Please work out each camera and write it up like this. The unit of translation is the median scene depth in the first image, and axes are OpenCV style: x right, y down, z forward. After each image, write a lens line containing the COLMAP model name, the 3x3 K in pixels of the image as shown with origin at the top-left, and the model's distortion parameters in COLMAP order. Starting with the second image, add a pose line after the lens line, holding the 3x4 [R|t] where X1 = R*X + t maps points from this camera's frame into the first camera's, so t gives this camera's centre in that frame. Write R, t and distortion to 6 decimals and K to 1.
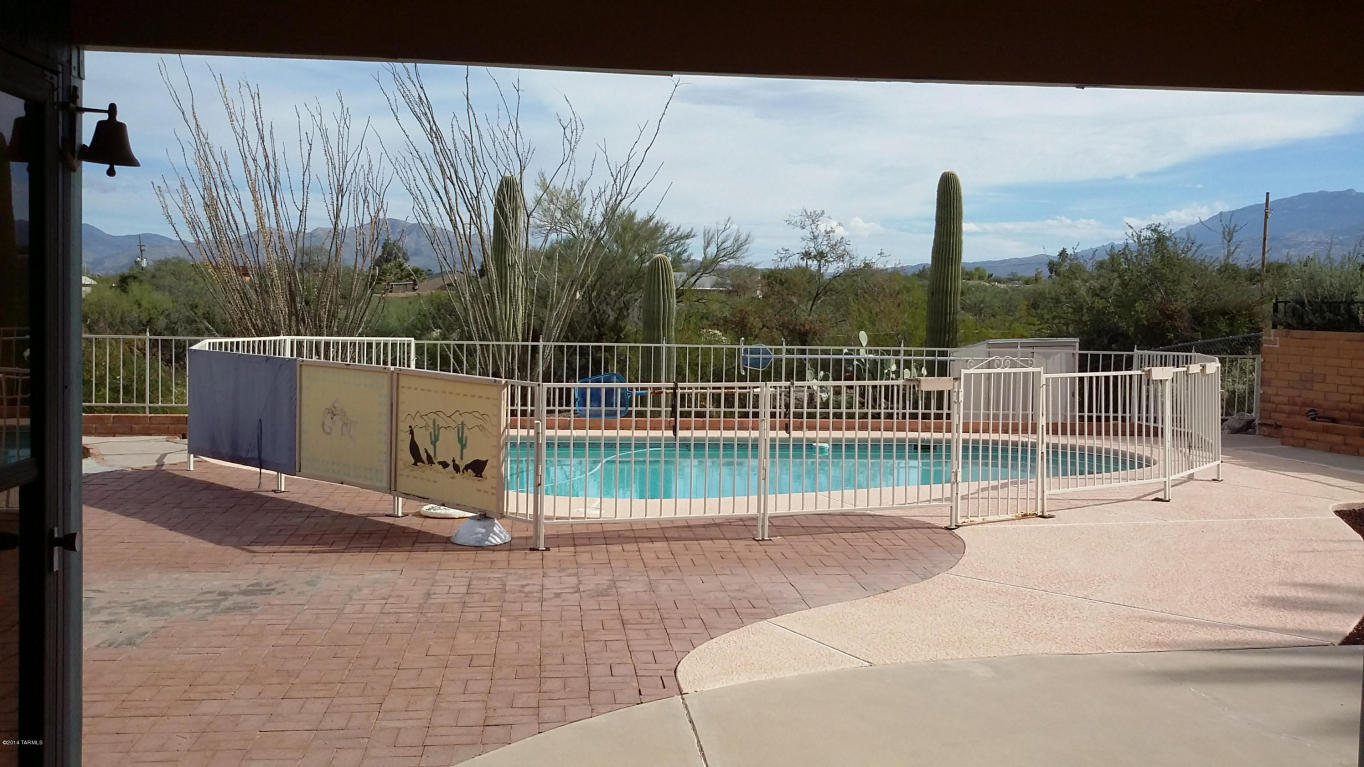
lens RADIAL K [[1261.4, 0, 682.0], [0, 1261.4, 383.5], [0, 0, 1]] dist [0.145307, -0.344510]
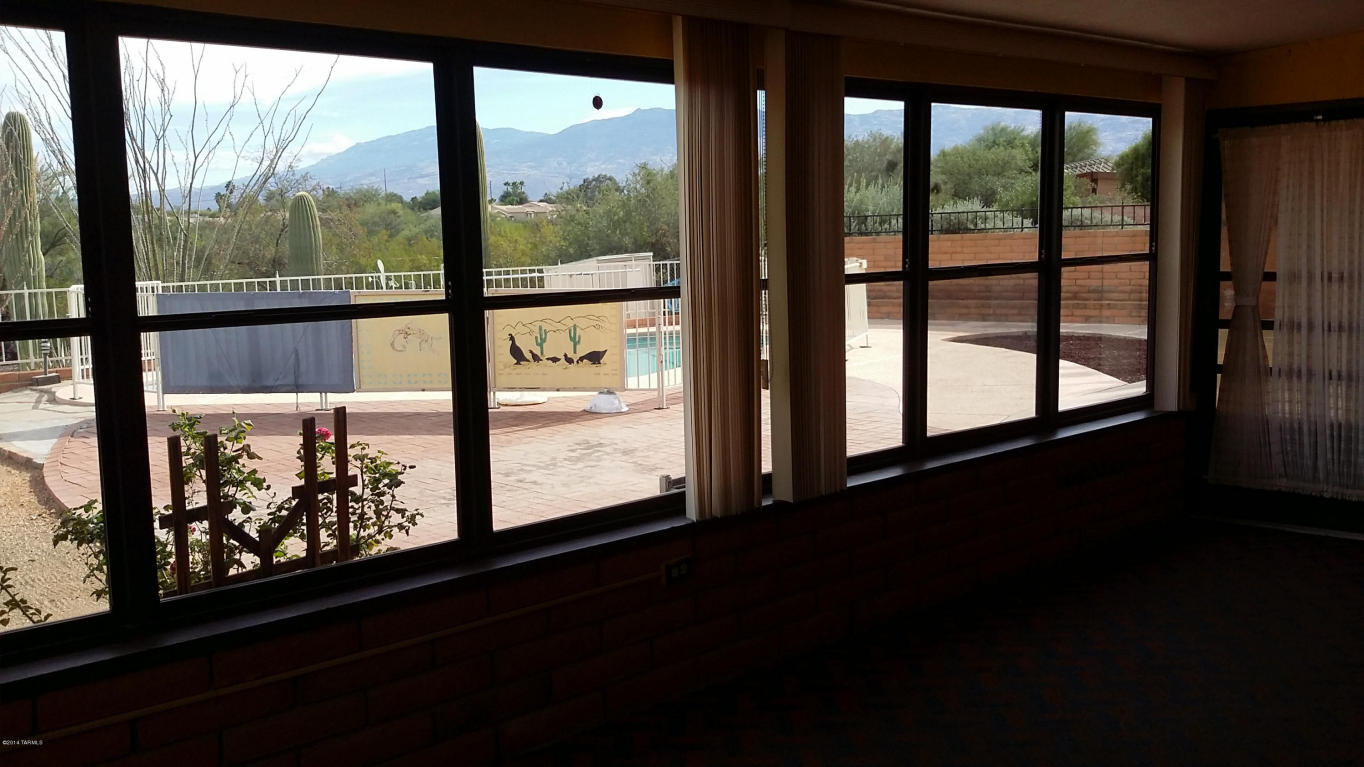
lens RADIAL K [[1261.4, 0, 682.0], [0, 1261.4, 383.5], [0, 0, 1]] dist [0.145307, -0.344510]
pose [[0.800476, -0.110457, 0.589099, -0.805020], [0.078789, 0.993735, 0.079268, -0.003884], [-0.594164, -0.017038, 0.804164, -0.113725]]
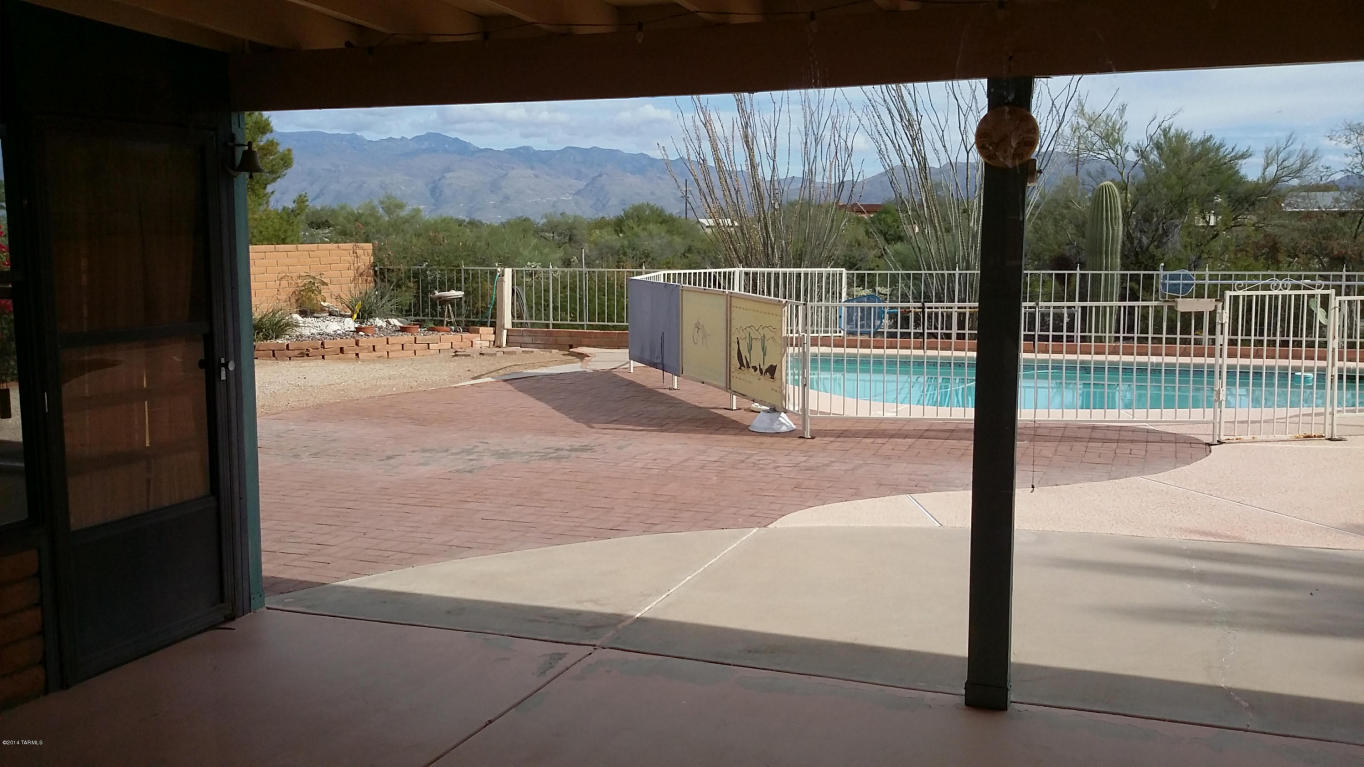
lens RADIAL K [[1261.4, 0, 682.0], [0, 1261.4, 383.5], [0, 0, 1]] dist [0.145307, -0.344510]
pose [[0.885973, 0.032653, -0.462585, 0.308637], [-0.008242, 0.998469, 0.054694, 0.010432], [0.463663, -0.044645, 0.884886, -0.129026]]
